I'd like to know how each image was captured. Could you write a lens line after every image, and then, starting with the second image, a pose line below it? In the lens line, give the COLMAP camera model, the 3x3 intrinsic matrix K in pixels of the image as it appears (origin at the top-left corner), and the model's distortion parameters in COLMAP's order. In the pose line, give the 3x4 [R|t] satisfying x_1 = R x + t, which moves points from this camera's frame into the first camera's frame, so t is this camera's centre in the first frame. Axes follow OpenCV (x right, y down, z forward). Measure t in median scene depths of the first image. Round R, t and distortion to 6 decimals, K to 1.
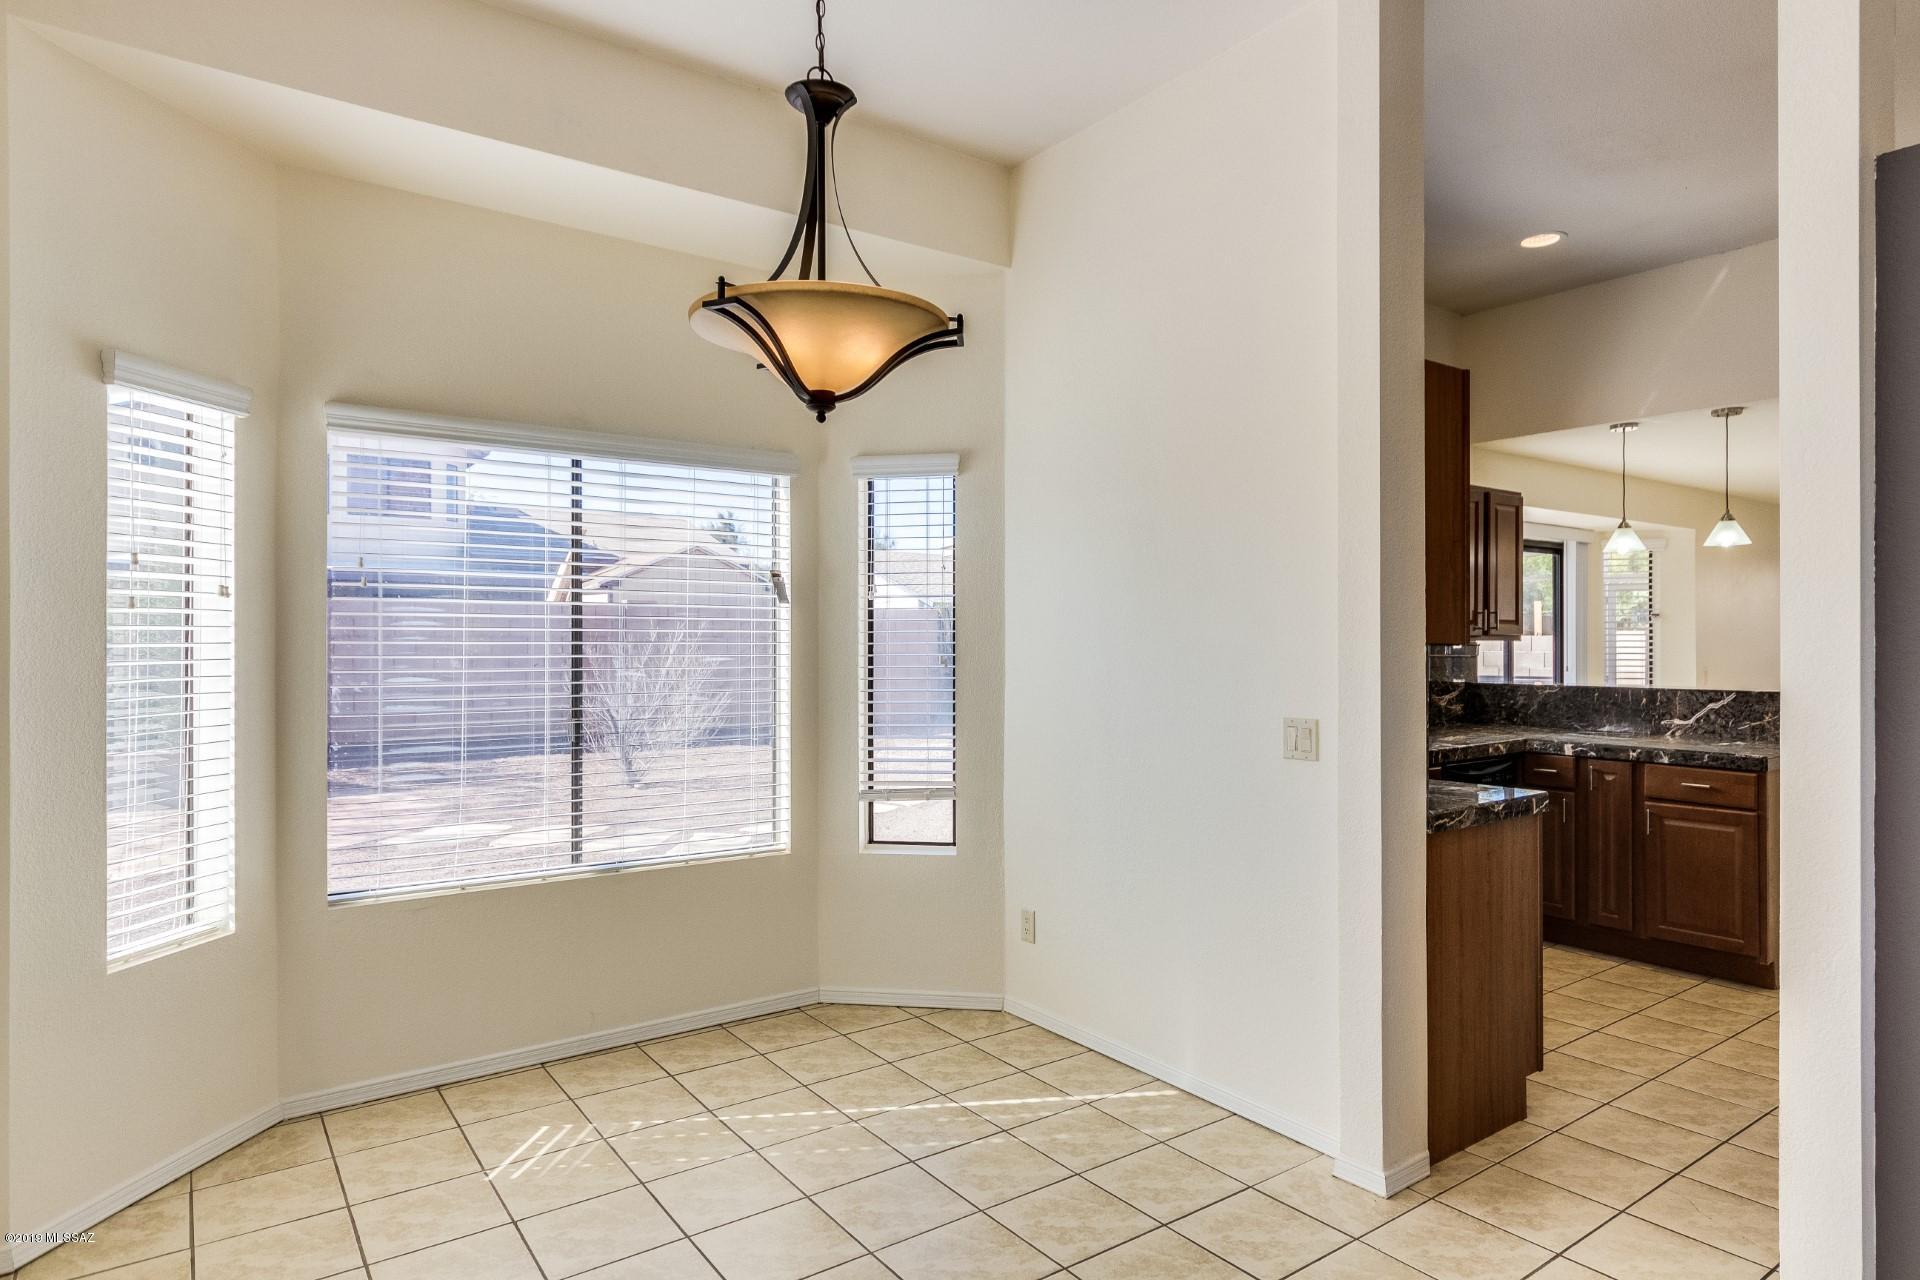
lens RADIAL K [[1114.5, 0, 971.1], [0, 1114.5, 648.6], [0, 0, 1]] dist [-0.001858, 0.000619]
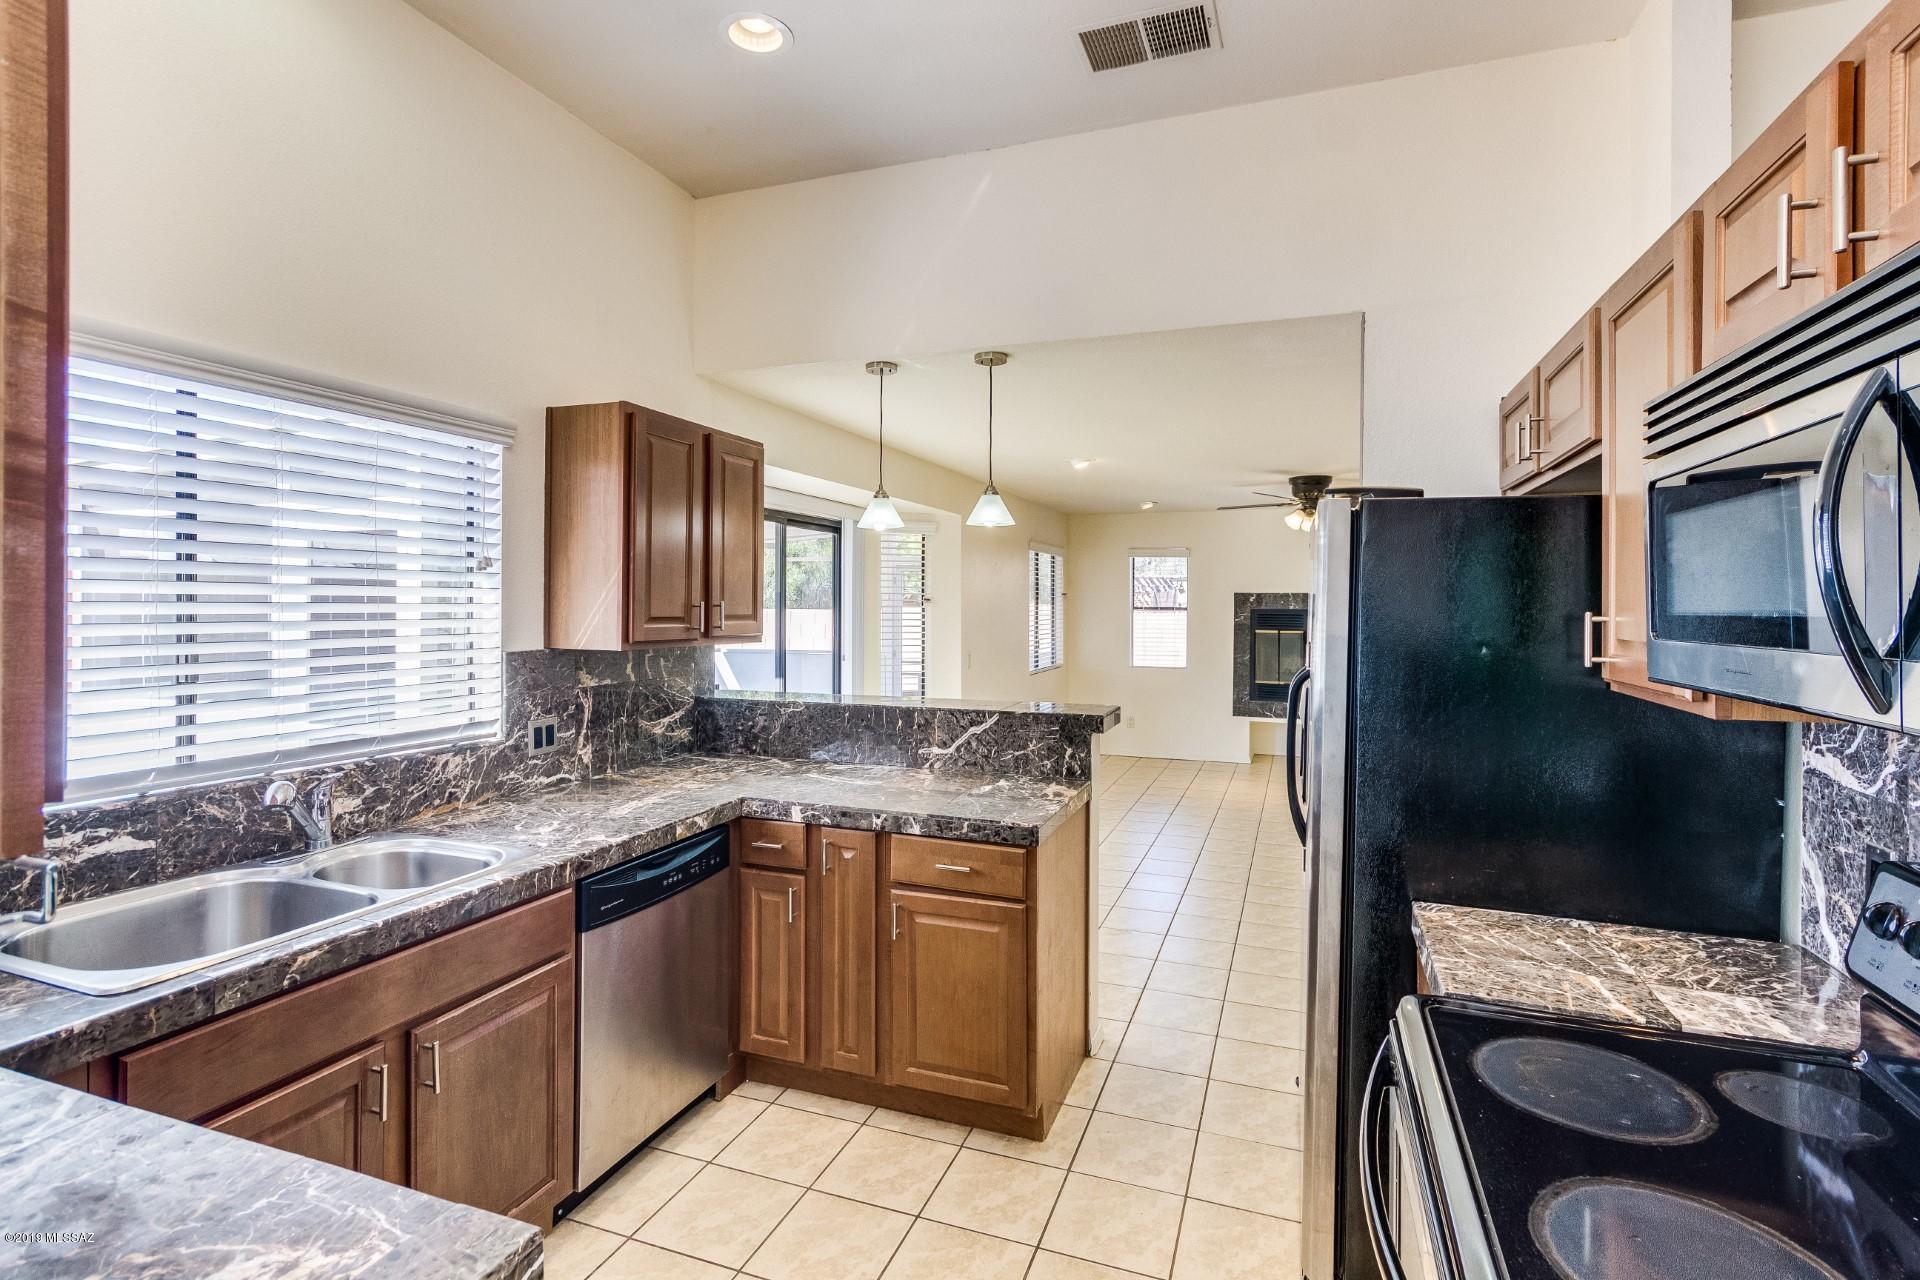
lens RADIAL K [[989.9, 0, 960.0], [0, 989.9, 640.0], [0, 0, 1]] dist [-0.003186, -0.000754]
pose [[0.841337, -0.009581, 0.540426, 0.286432], [-0.005373, 0.999645, 0.026088, -0.030593], [-0.540484, -0.024853, 0.840987, 0.428378]]
